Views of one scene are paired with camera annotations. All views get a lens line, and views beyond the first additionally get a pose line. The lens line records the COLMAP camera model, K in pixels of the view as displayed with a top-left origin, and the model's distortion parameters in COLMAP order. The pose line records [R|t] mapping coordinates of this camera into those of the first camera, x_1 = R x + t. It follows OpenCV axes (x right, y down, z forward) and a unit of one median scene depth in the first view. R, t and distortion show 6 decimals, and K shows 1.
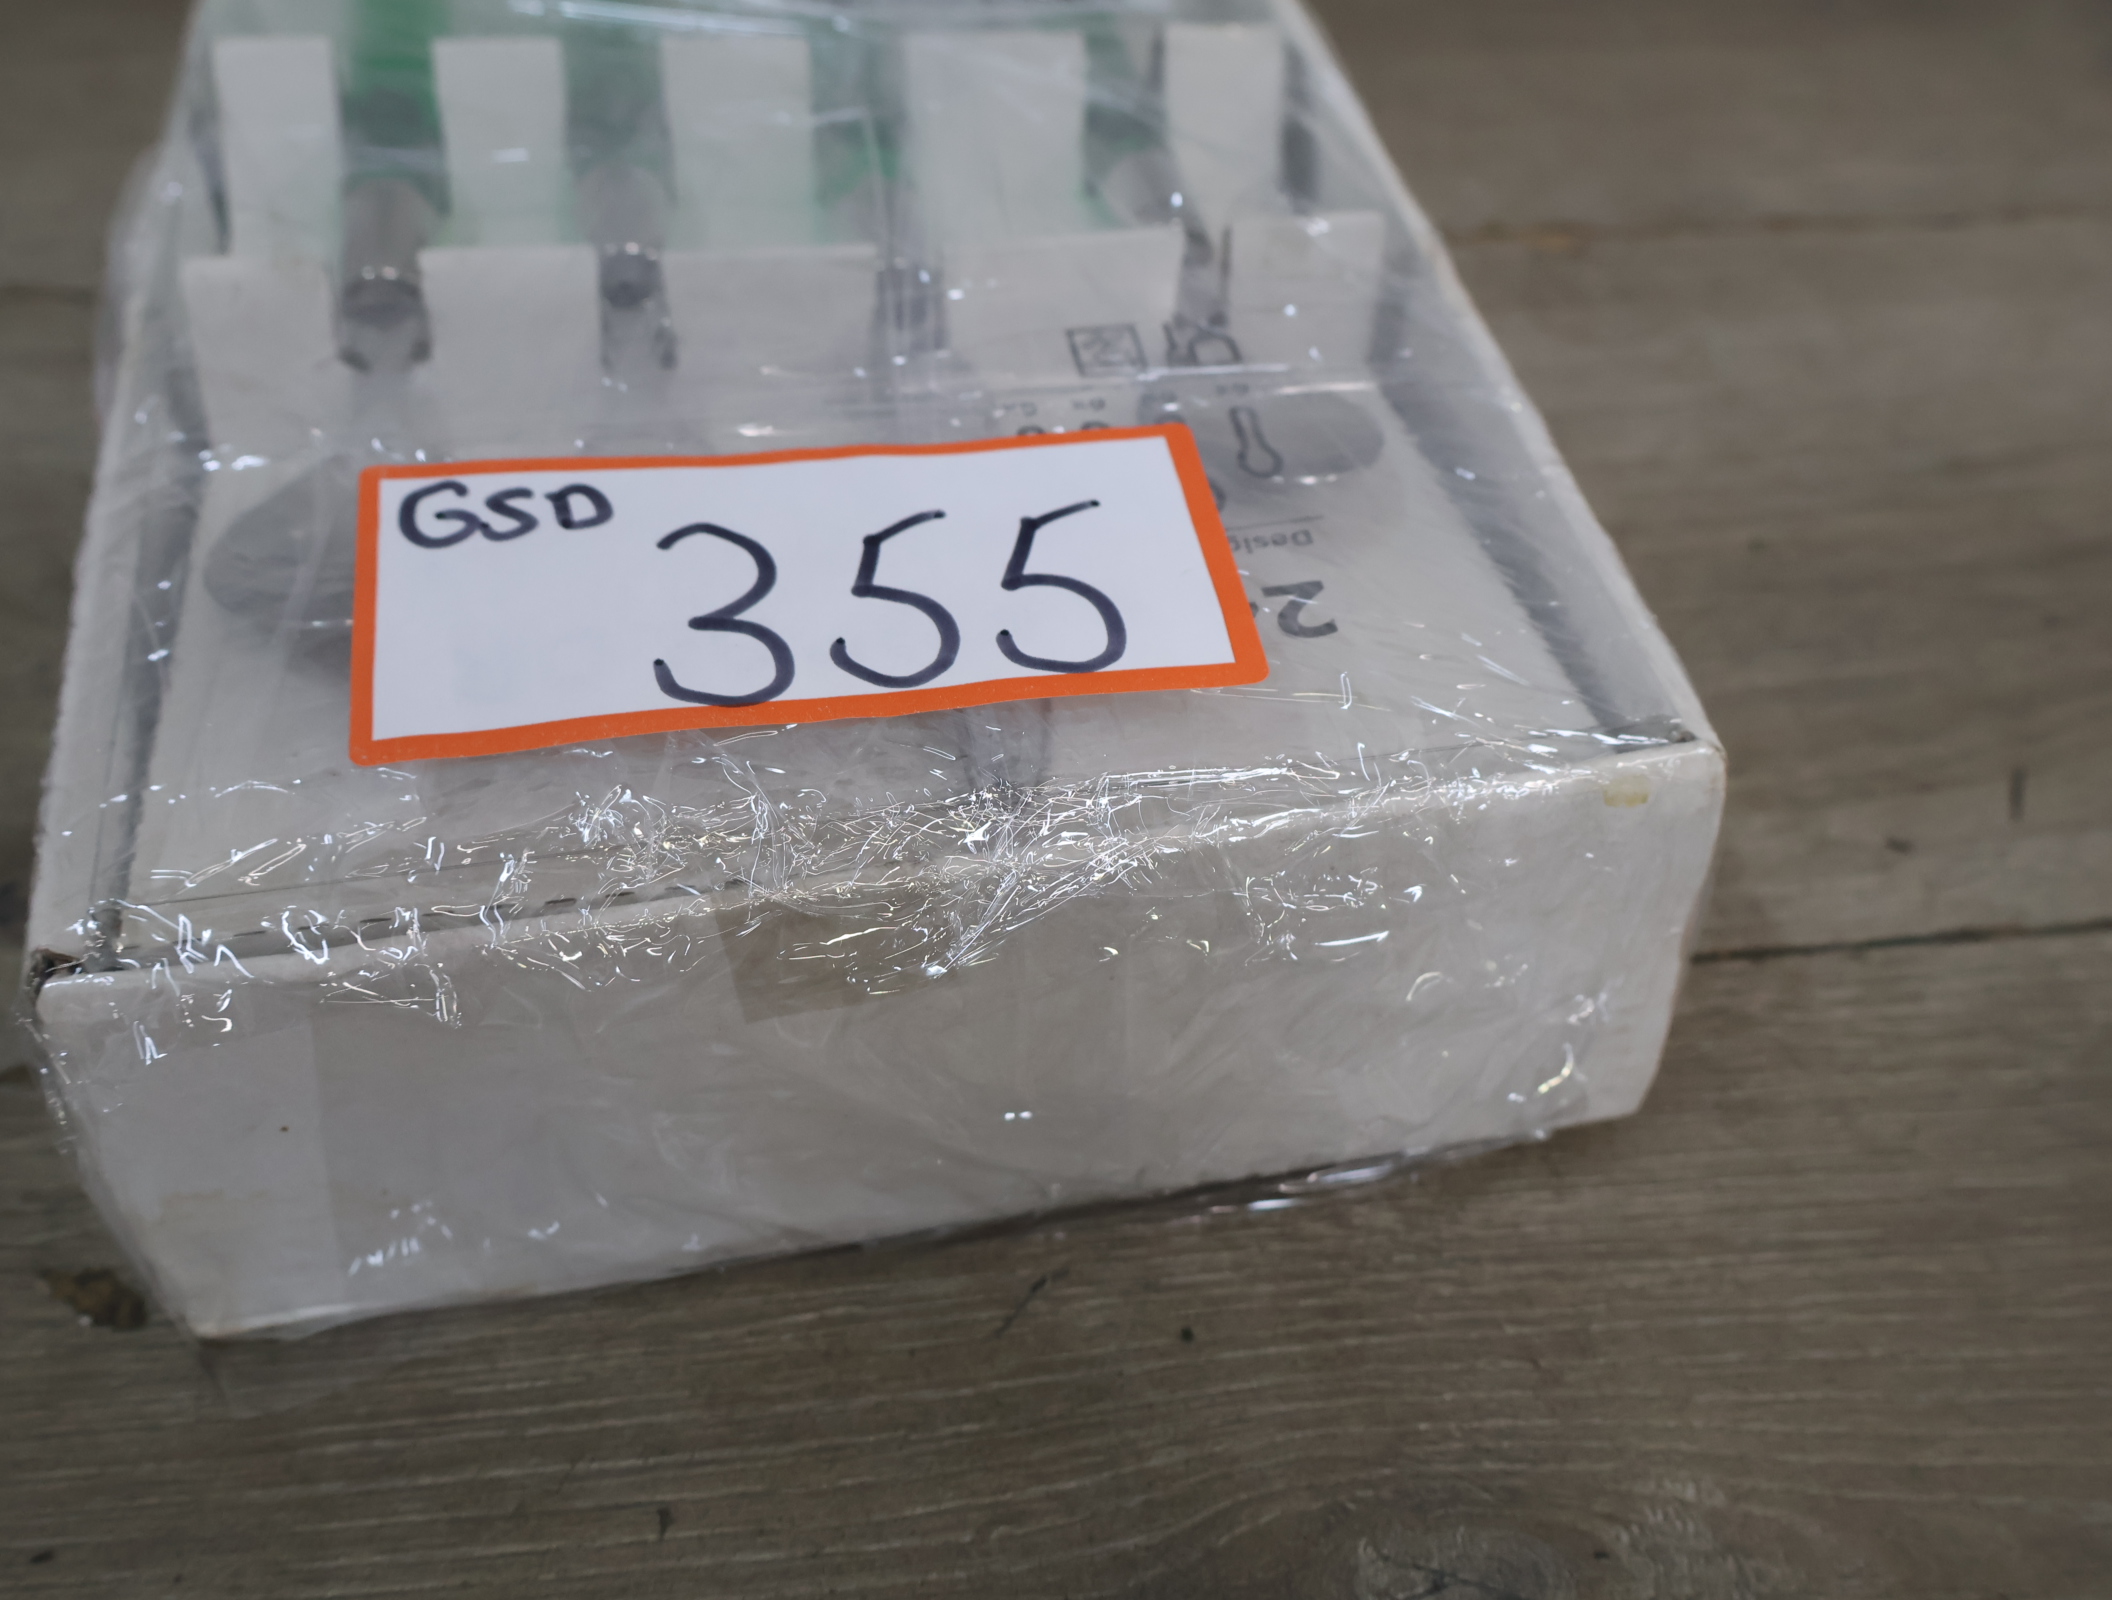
lens RADIAL K [[2364.9, 0, 1053.7], [0, 2364.9, 799.0], [0, 0, 1]] dist [0.010915, 0.000000]
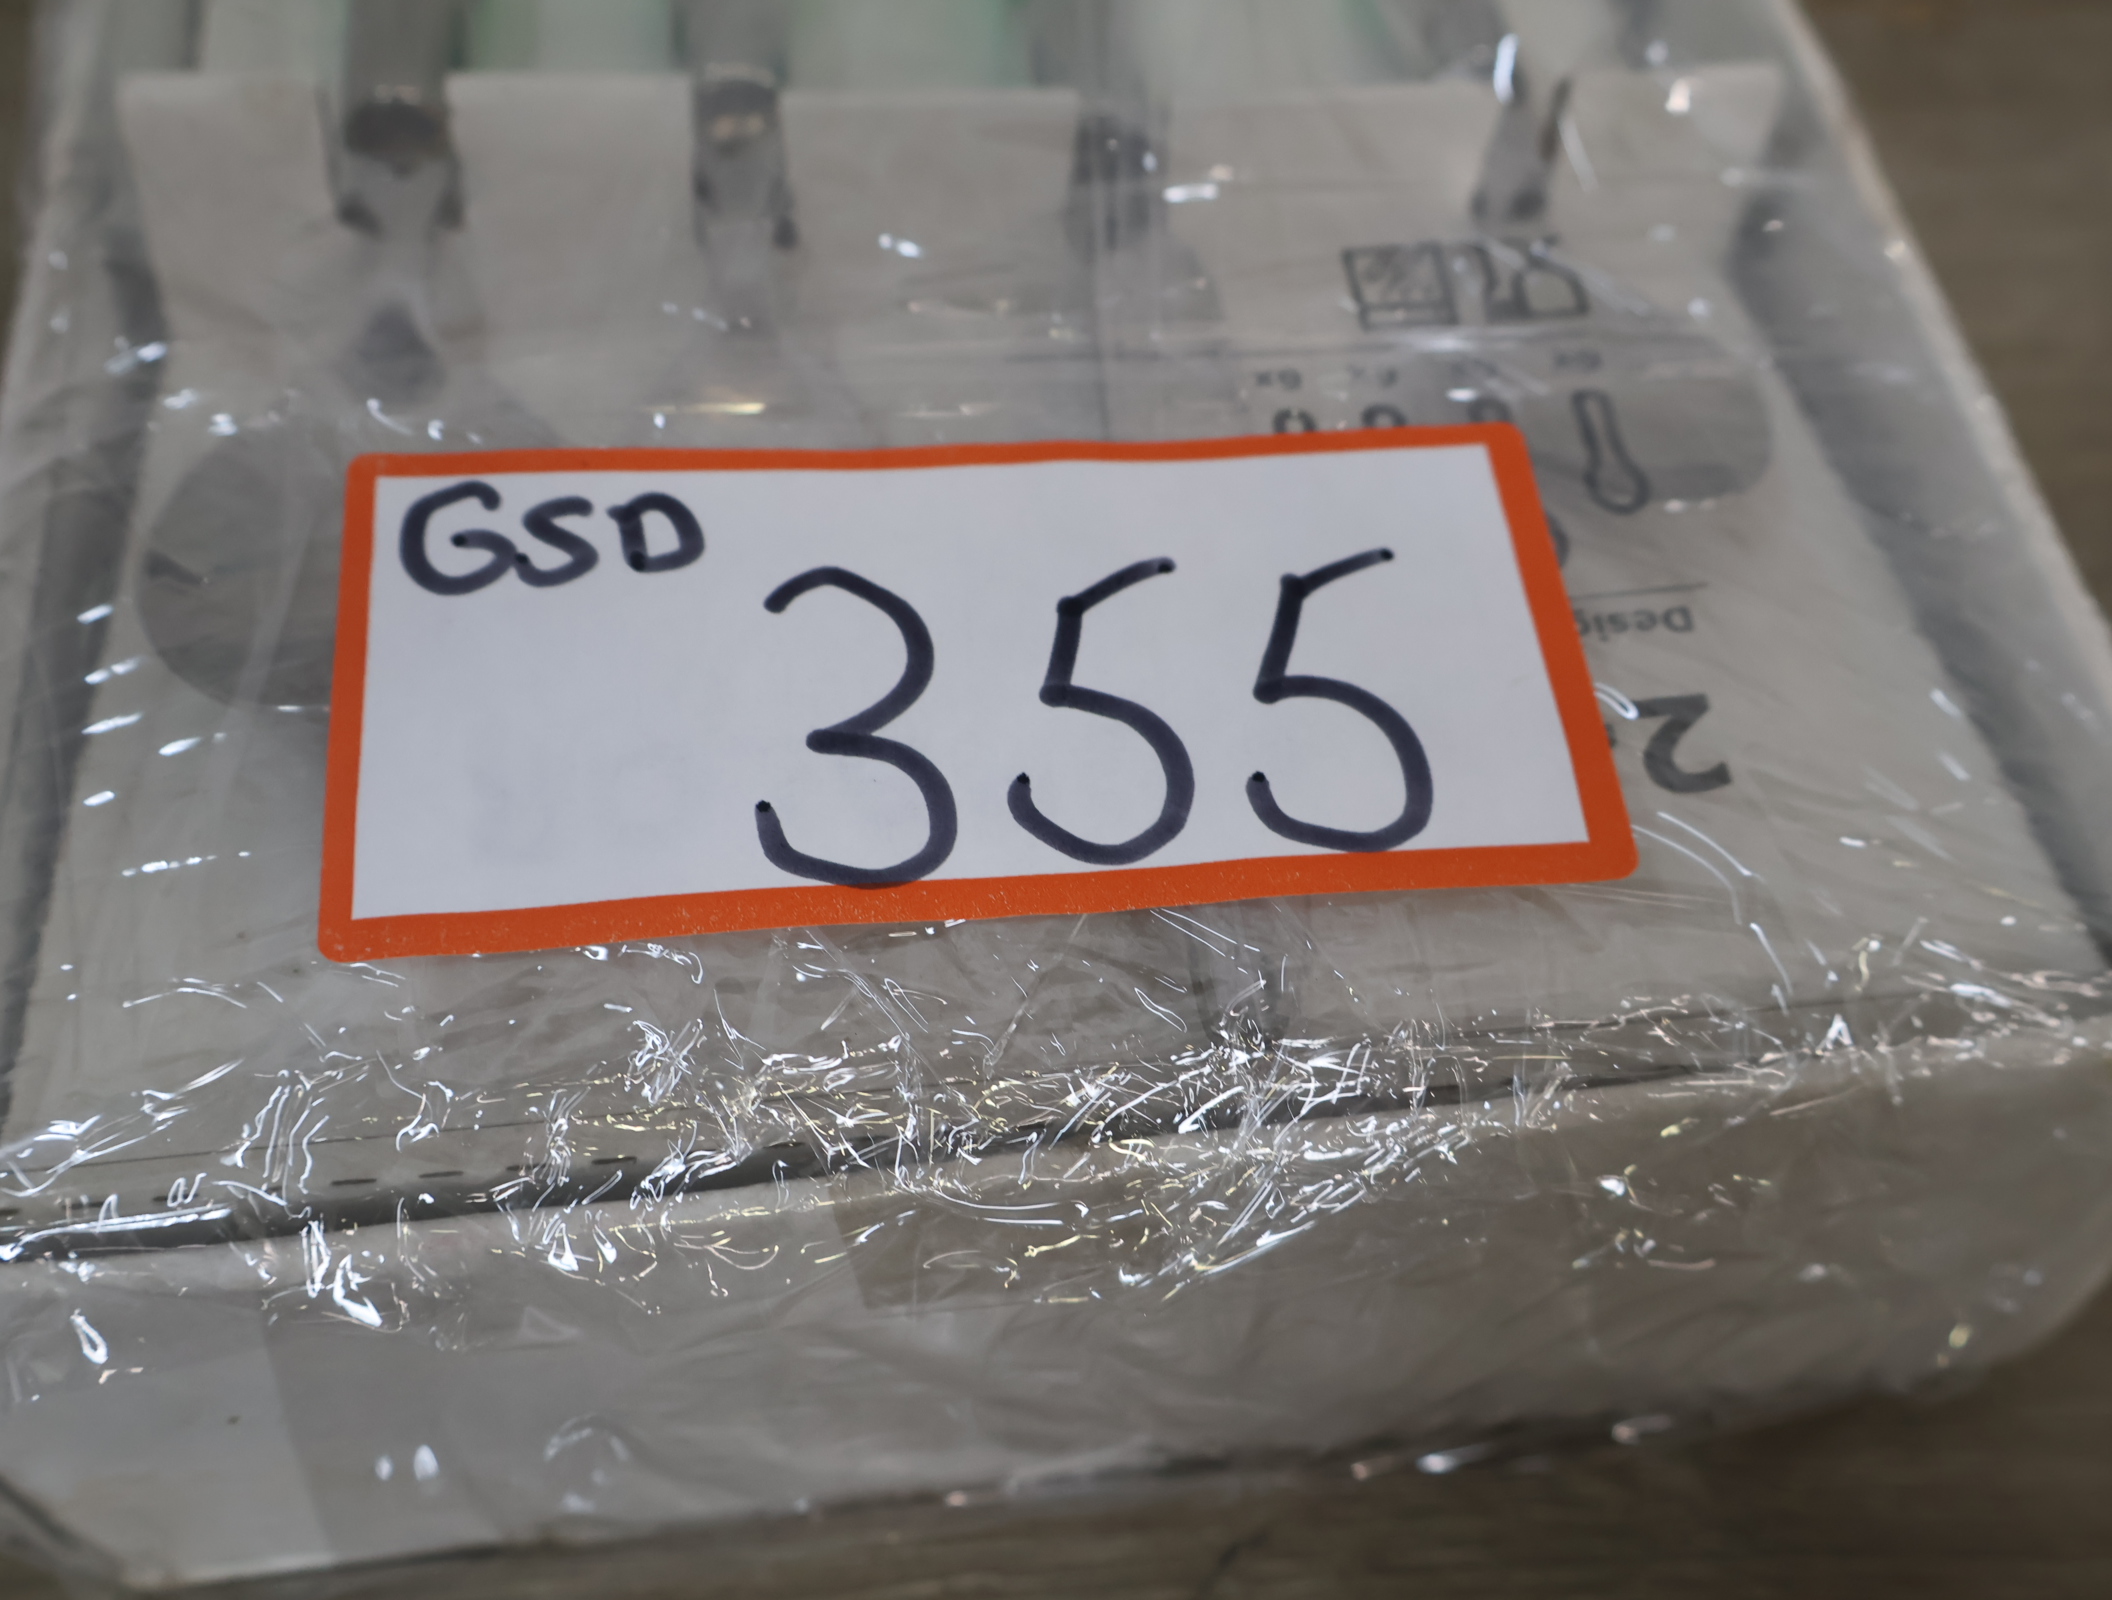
lens RADIAL K [[2364.9, 0, 1057.1], [0, 2364.9, 792.2], [0, 0, 1]] dist [0.010915, 0.000000]
pose [[0.997939, 0.057801, -0.027873, -0.057616], [-0.052147, 0.983596, 0.172681, -0.175226], [0.037397, -0.170872, 0.984583, 0.298965]]
